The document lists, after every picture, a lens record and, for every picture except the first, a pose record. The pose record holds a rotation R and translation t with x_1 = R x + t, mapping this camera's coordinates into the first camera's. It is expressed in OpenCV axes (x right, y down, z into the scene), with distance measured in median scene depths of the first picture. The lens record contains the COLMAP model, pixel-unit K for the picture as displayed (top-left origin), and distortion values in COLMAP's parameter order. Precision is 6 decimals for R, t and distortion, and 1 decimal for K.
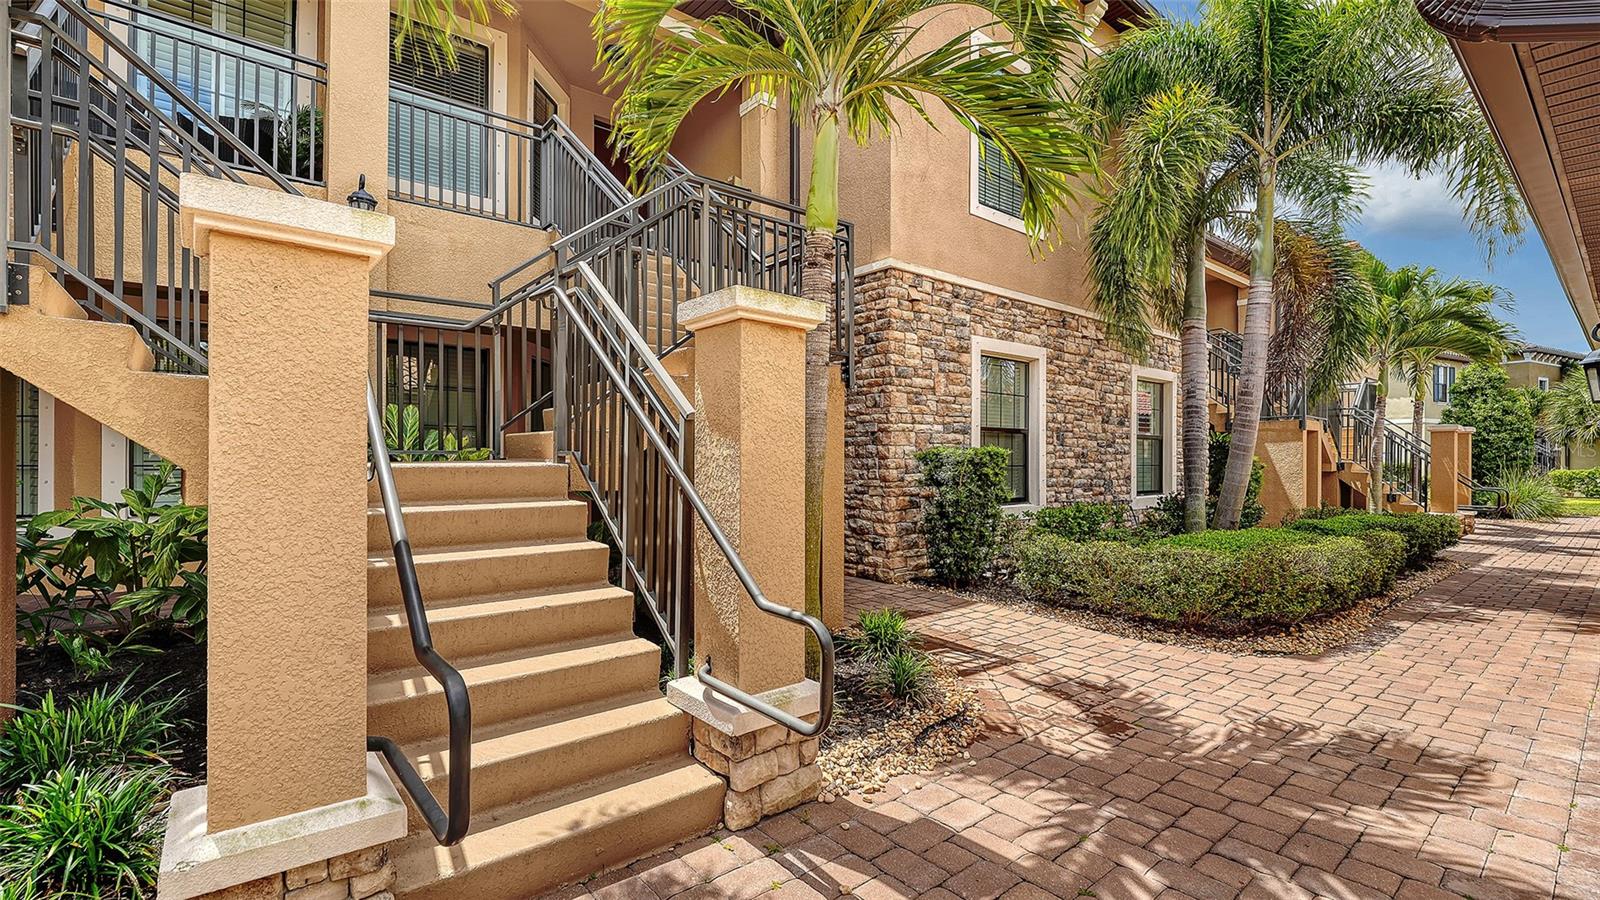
lens RADIAL K [[697.0, 0, 800.0], [0, 697.0, 450.0], [0, 0, 1]] dist [-0.027987, 0.000611]
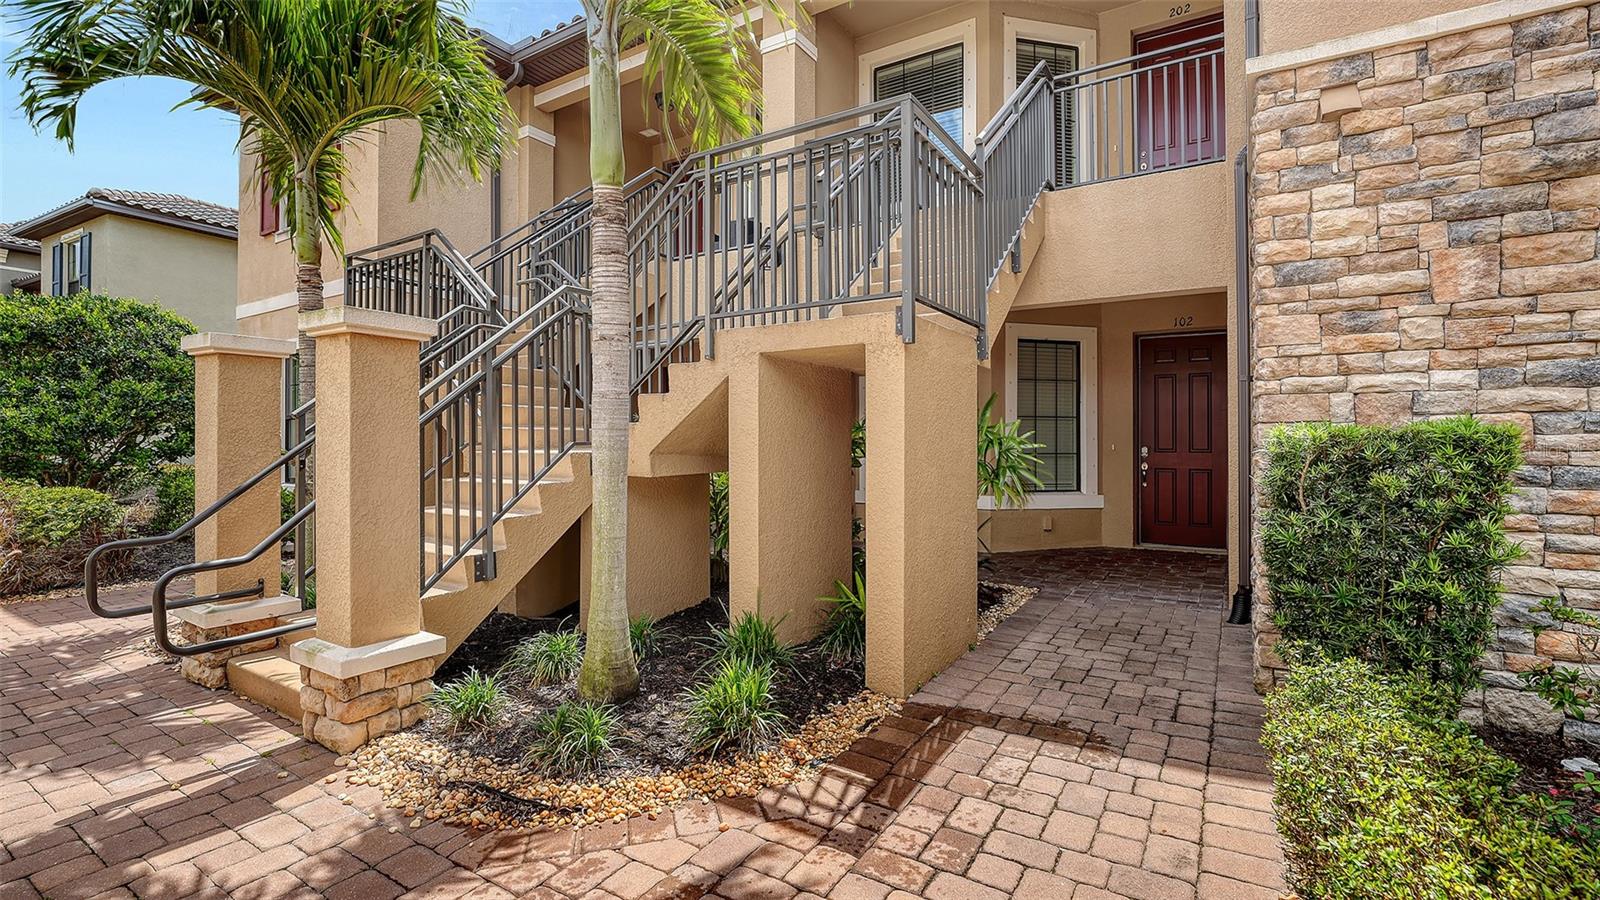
lens RADIAL K [[697.0, 0, 800.0], [0, 697.0, 450.0], [0, 0, 1]] dist [-0.027987, 0.000611]
pose [[0.323855, -0.003025, -0.946102, 0.766252], [0.010970, 0.999940, 0.000558, 0.013683], [0.946043, -0.010560, 0.323868, 0.796715]]
